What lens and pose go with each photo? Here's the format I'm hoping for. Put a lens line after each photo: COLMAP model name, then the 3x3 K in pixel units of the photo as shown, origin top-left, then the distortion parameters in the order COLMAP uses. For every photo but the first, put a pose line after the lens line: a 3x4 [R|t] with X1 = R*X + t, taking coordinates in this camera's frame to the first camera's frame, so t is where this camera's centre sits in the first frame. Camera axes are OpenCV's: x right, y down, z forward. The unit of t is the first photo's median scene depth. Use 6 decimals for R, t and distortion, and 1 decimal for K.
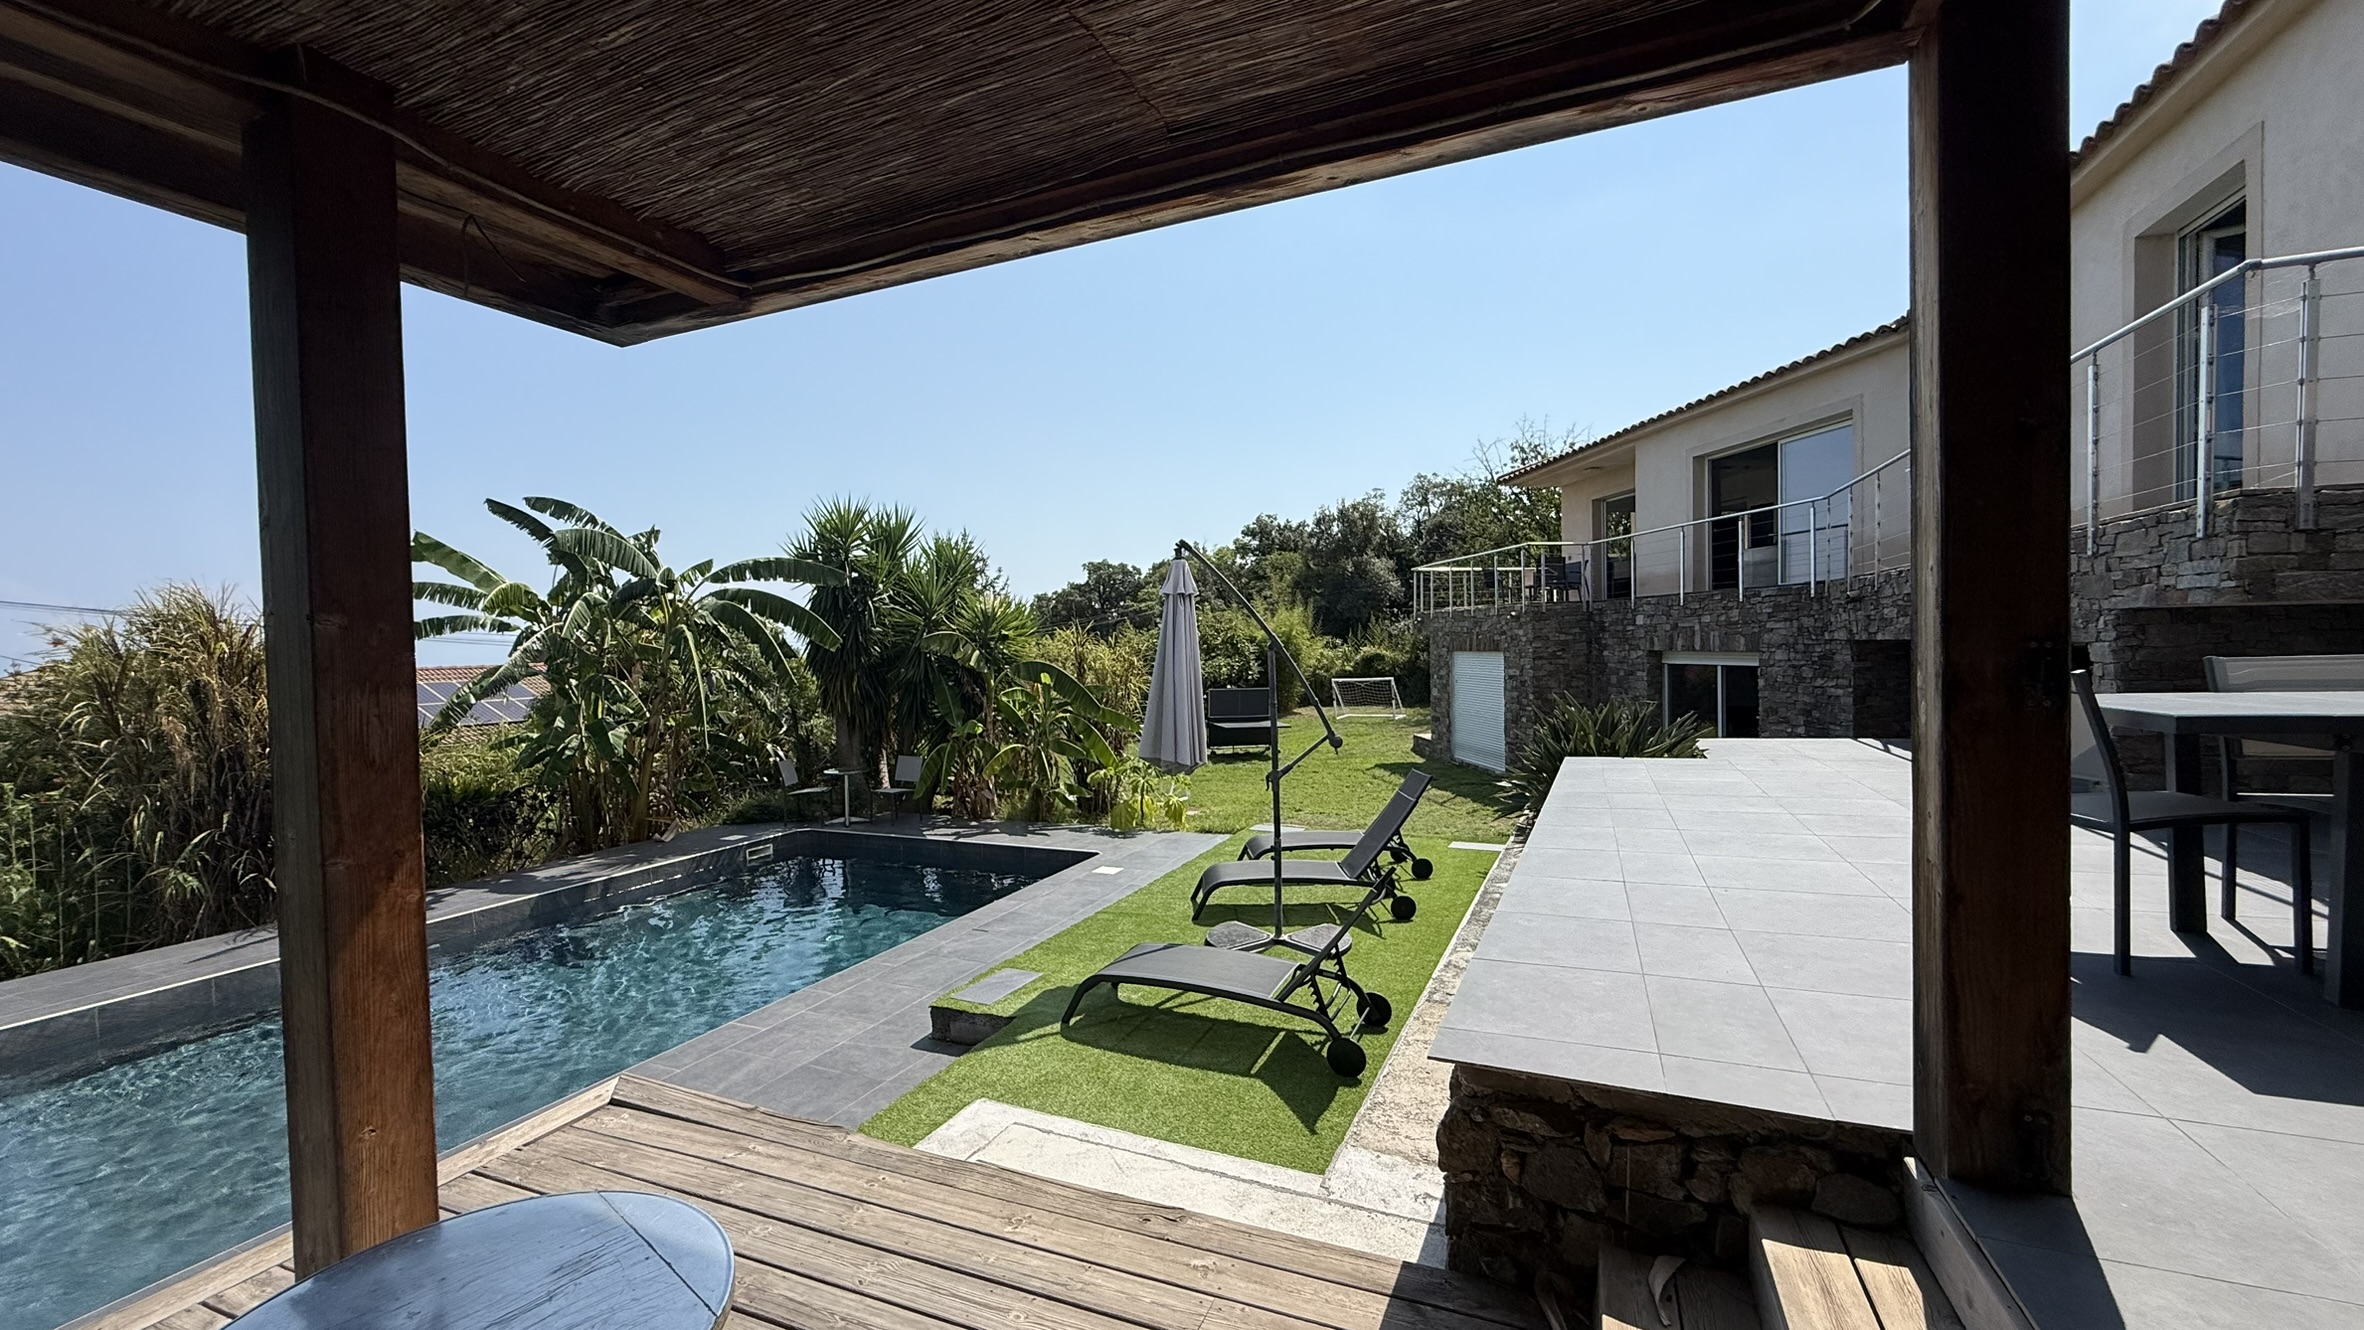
lens RADIAL K [[966.8, 0, 1167.8], [0, 966.8, 662.9], [0, 0, 1]] dist [-0.000393, -0.000352]
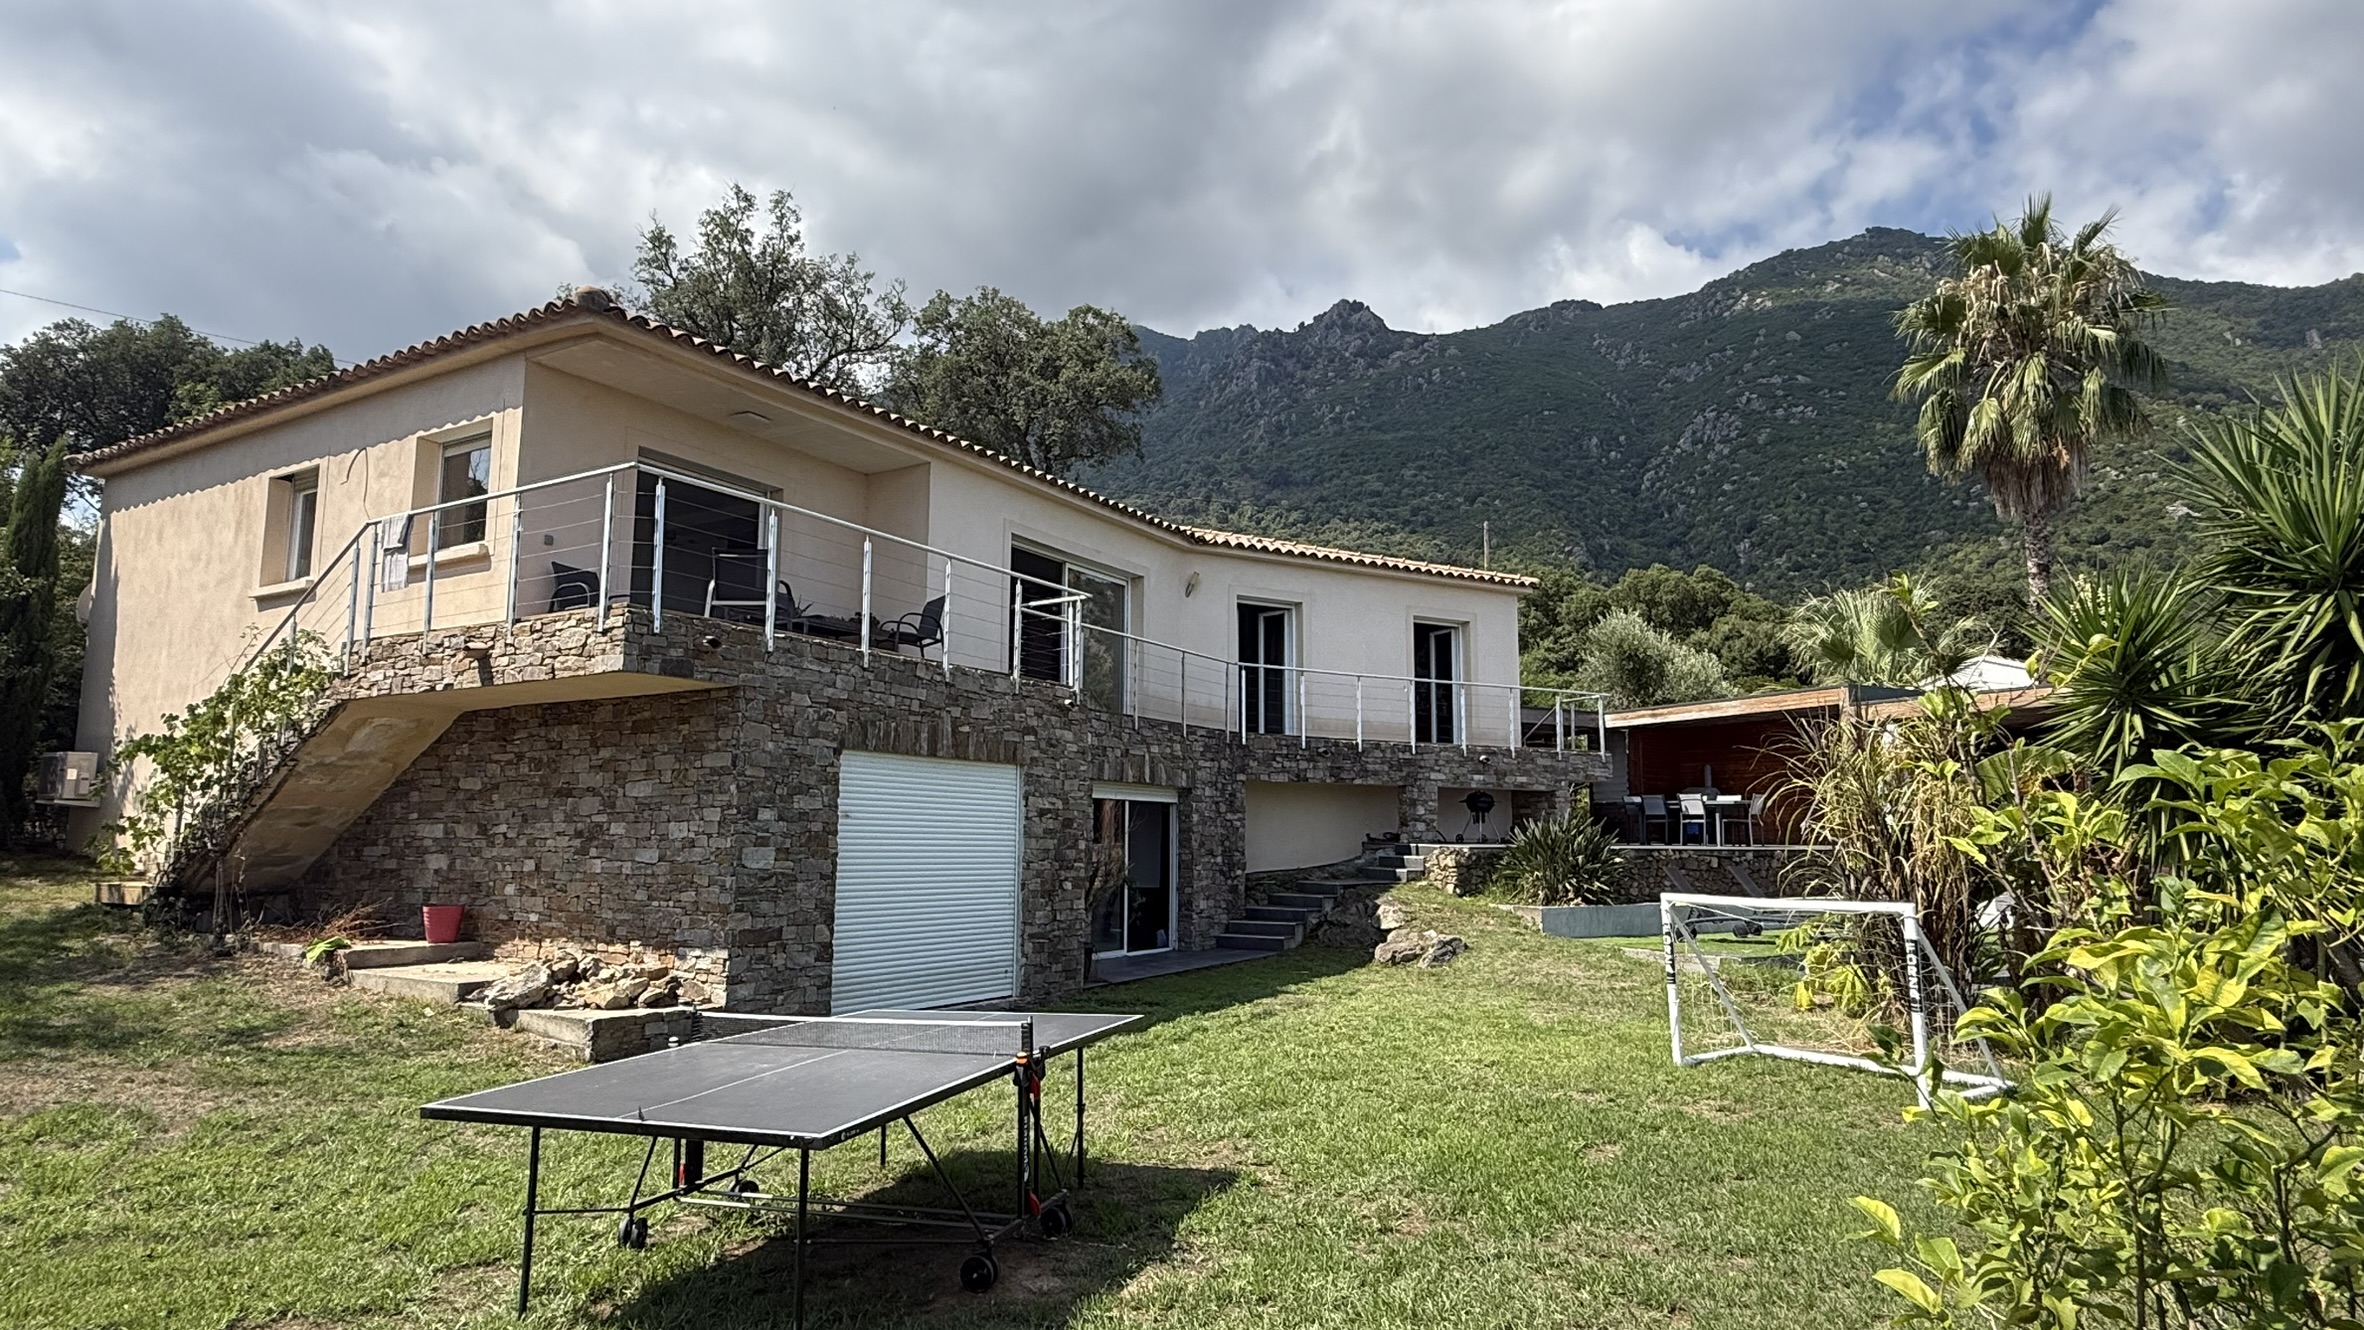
lens RADIAL K [[1319.7, 0, 1220.2], [0, 1319.7, 675.7], [0, 0, 1]] dist [0.009042, -0.005114]
pose [[-0.809713, 0.097121, 0.578734, -0.251342], [0.027093, 0.991345, -0.128458, 0.053464], [-0.586201, -0.088334, -0.805336, 2.195327]]
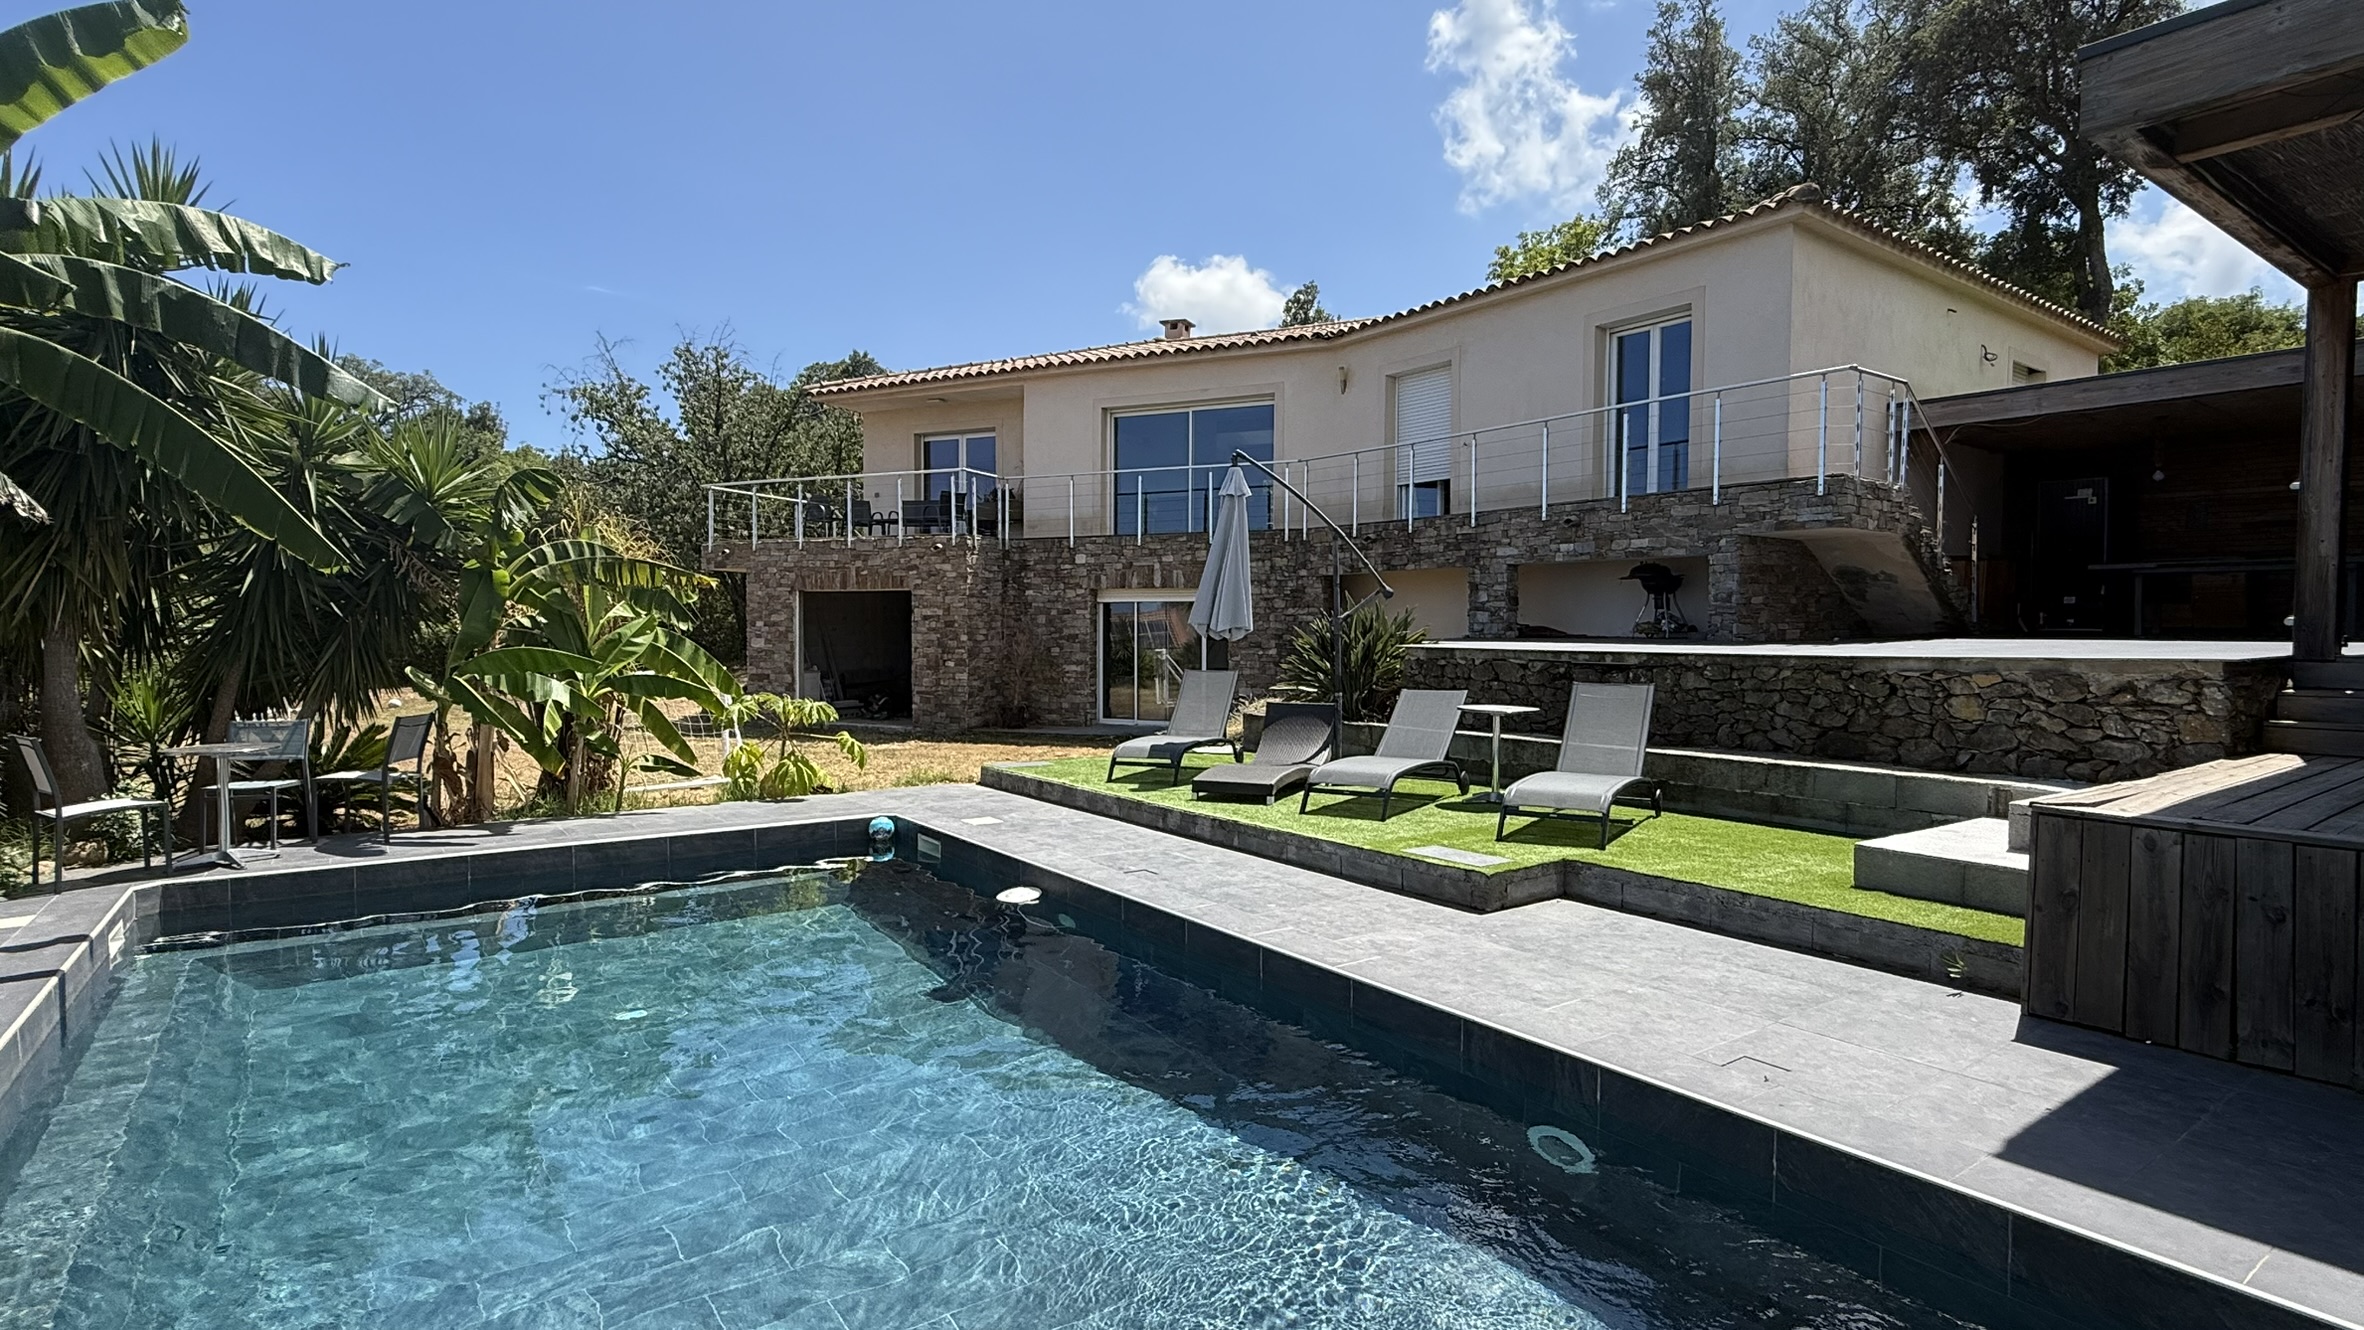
lens RADIAL K [[1149.8, 0, 1192.0], [0, 1149.8, 676.3], [0, 0, 1]] dist [0.011888, -0.003688]
pose [[0.506610, -0.010001, 0.862117, -0.622124], [0.000737, 0.999937, 0.011167, 0.081821], [-0.862175, -0.005022, 0.506586, 0.344799]]
